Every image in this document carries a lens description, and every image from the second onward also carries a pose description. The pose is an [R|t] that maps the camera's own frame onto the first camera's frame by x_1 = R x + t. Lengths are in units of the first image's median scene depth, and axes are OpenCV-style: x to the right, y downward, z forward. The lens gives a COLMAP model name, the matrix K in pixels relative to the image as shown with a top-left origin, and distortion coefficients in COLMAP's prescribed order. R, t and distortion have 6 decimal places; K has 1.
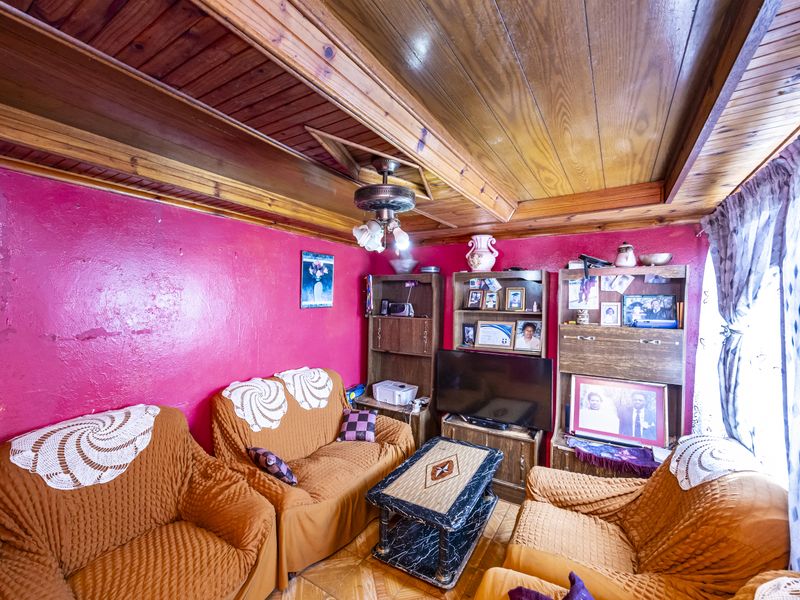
lens RADIAL K [[342.2, 0, 400.0], [0, 342.2, 300.0], [0, 0, 1]] dist [-0.014731, -0.000014]
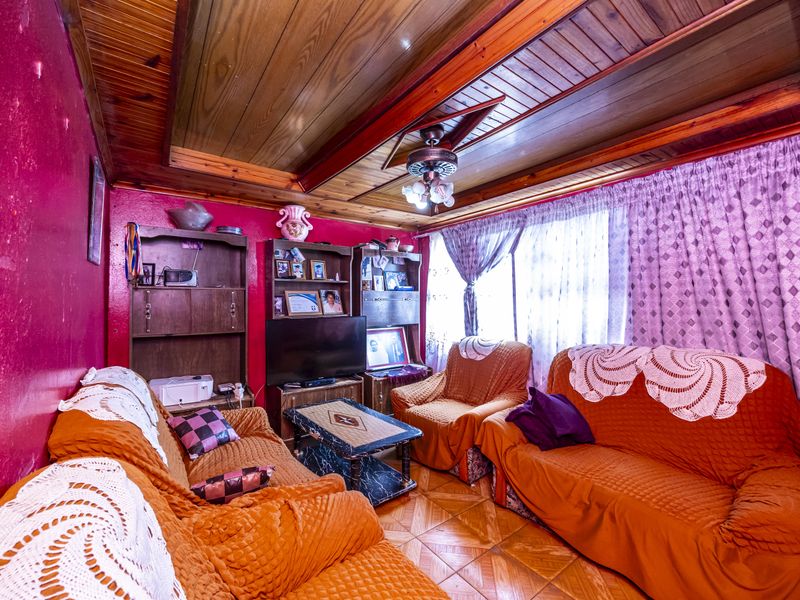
lens RADIAL K [[342.2, 0, 400.0], [0, 342.2, 300.0], [0, 0, 1]] dist [-0.014731, -0.000014]
pose [[0.363604, -0.014109, 0.931447, -0.634646], [0.005493, 0.999900, 0.013002, 0.084027], [-0.931537, 0.000389, 0.363645, 0.352167]]
